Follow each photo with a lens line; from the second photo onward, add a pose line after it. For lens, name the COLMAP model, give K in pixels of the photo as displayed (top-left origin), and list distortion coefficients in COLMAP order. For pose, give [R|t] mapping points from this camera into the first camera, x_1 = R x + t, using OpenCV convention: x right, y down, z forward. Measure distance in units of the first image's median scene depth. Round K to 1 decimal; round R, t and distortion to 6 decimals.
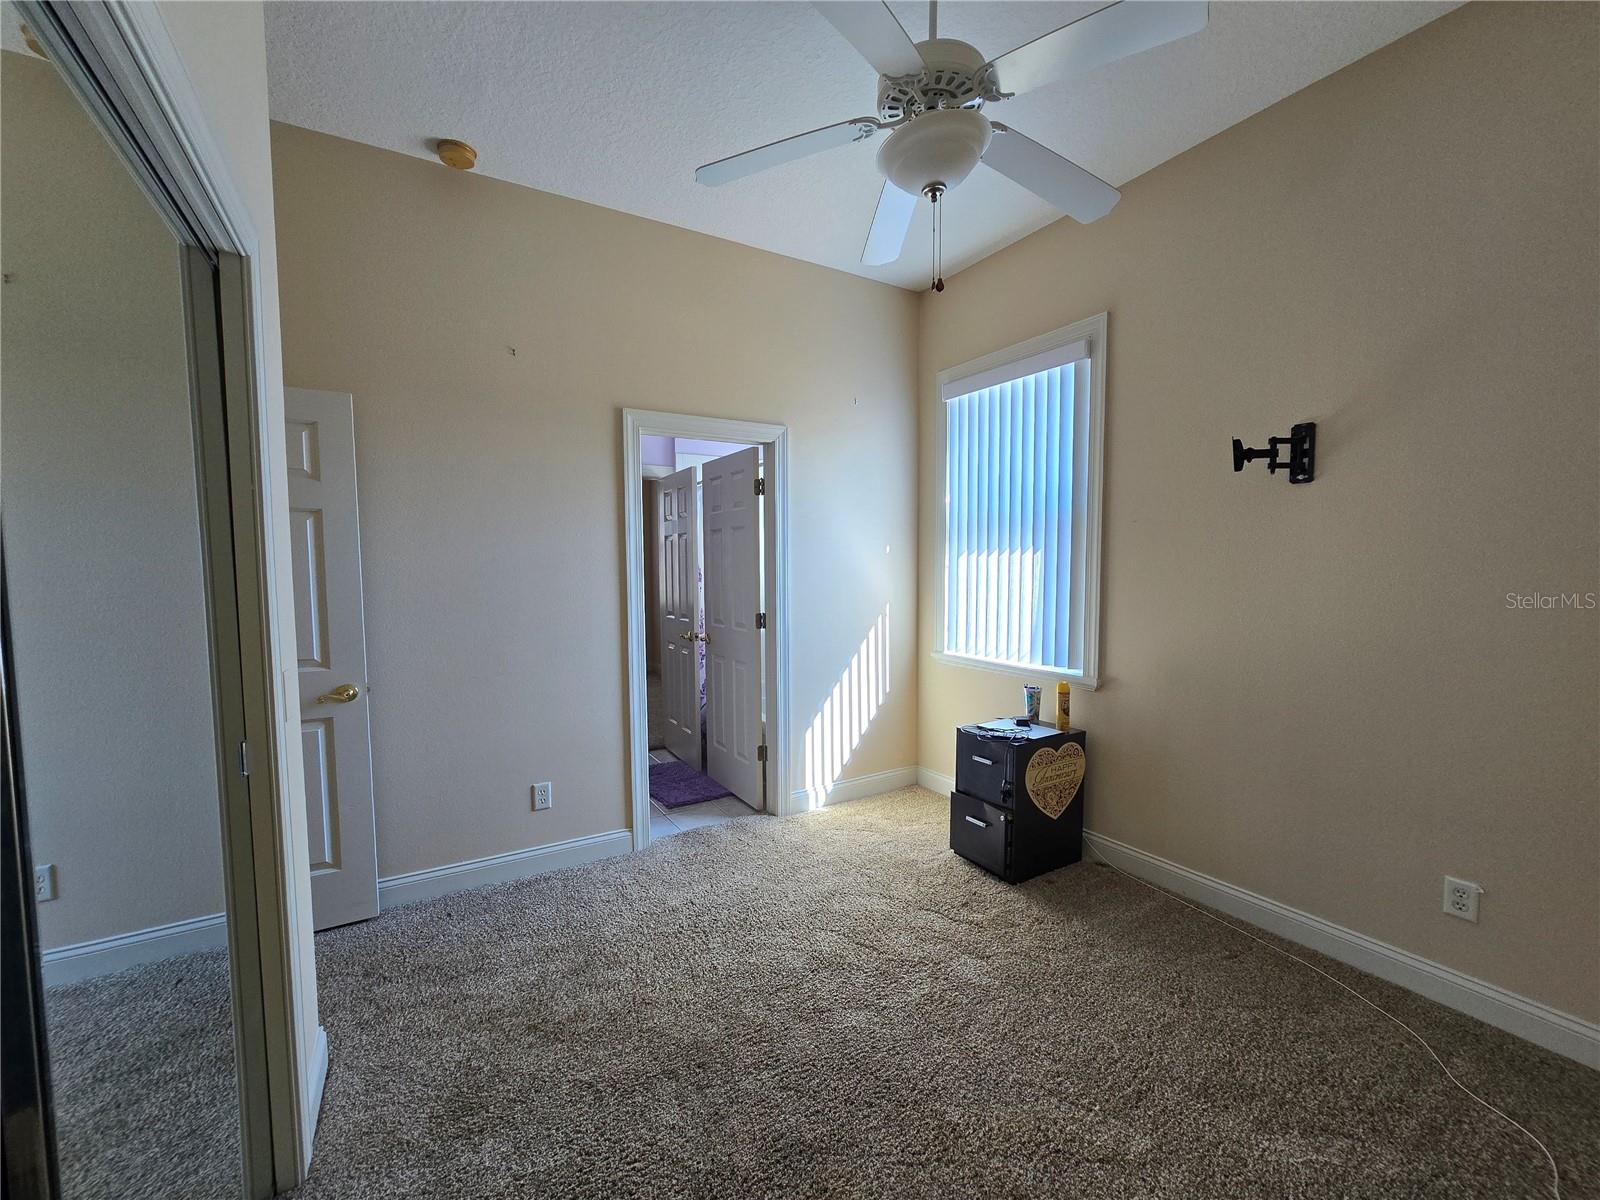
lens RADIAL K [[651.7, 0, 794.4], [0, 651.7, 607.5], [0, 0, 1]] dist [-0.009740, 0.001605]
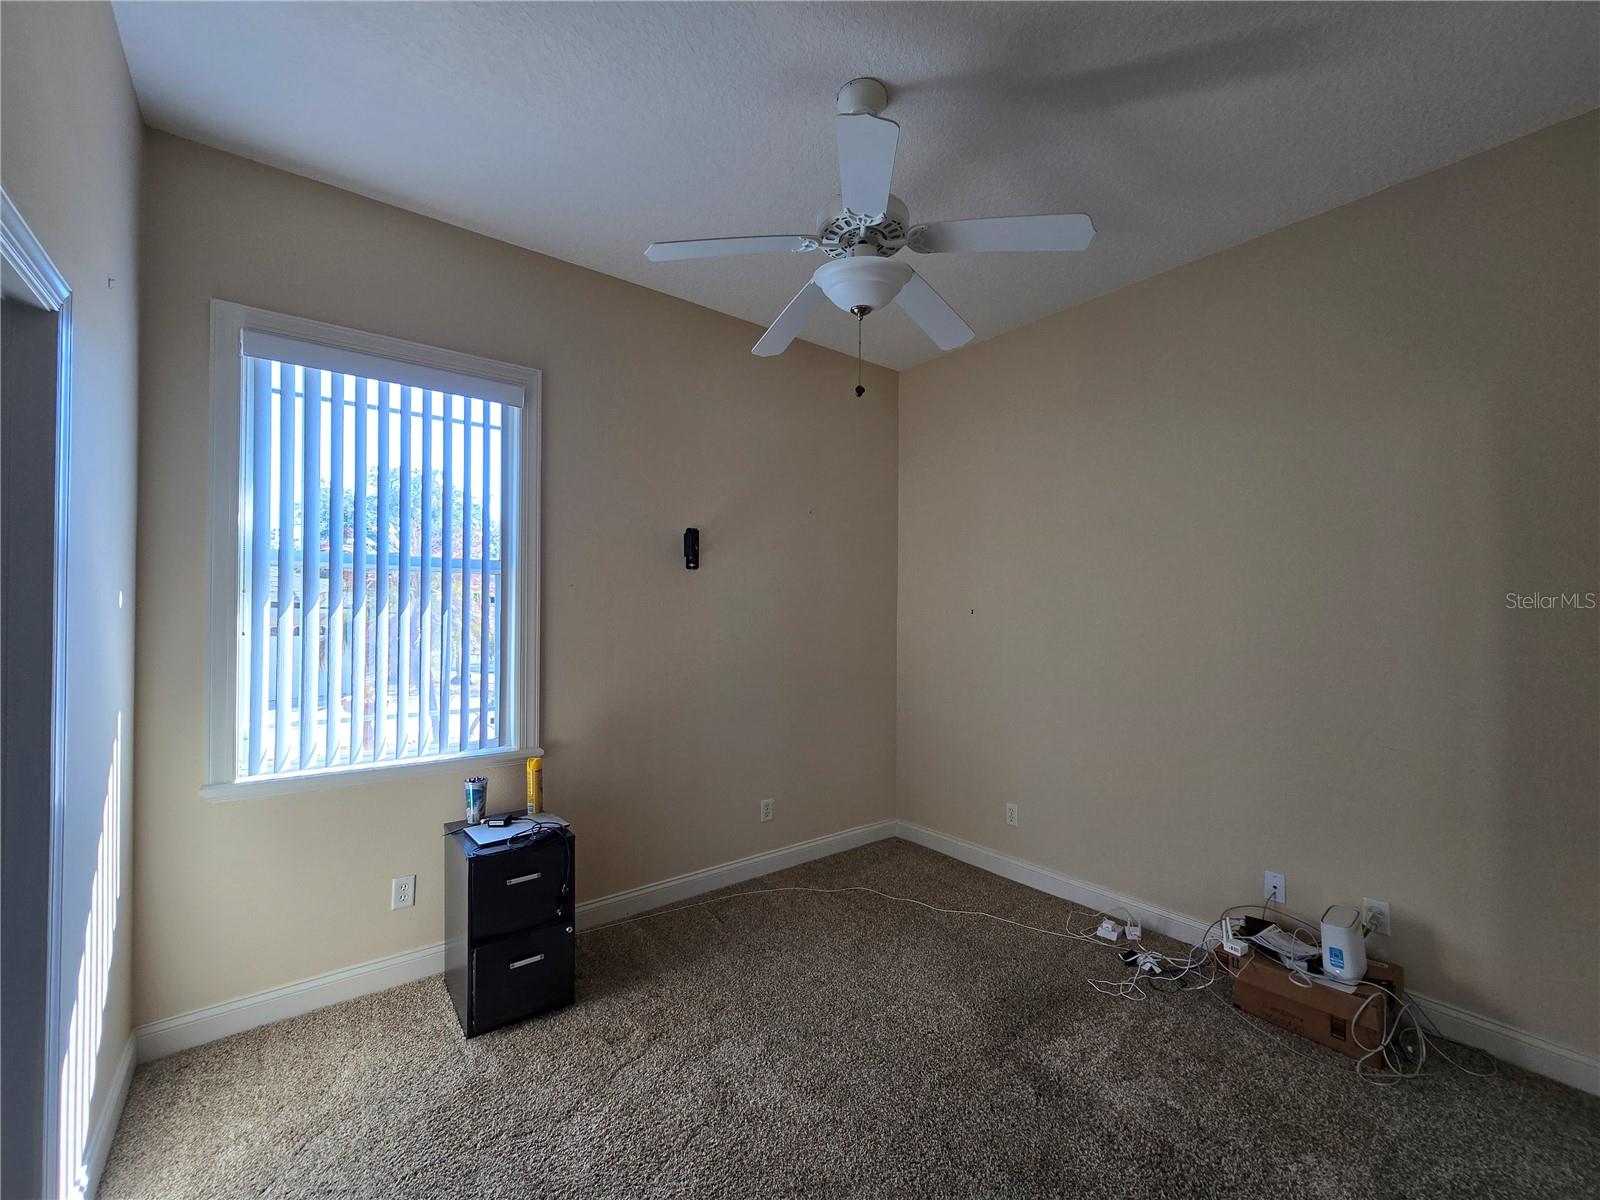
lens RADIAL K [[651.7, 0, 800.2], [0, 651.7, 600.0], [0, 0, 1]] dist [-0.009740, 0.001605]
pose [[-0.123147, 0.017733, 0.992230, -0.560713], [0.058550, 0.998228, -0.010573, -0.077872], [-0.990660, 0.056793, -0.123967, 0.780725]]
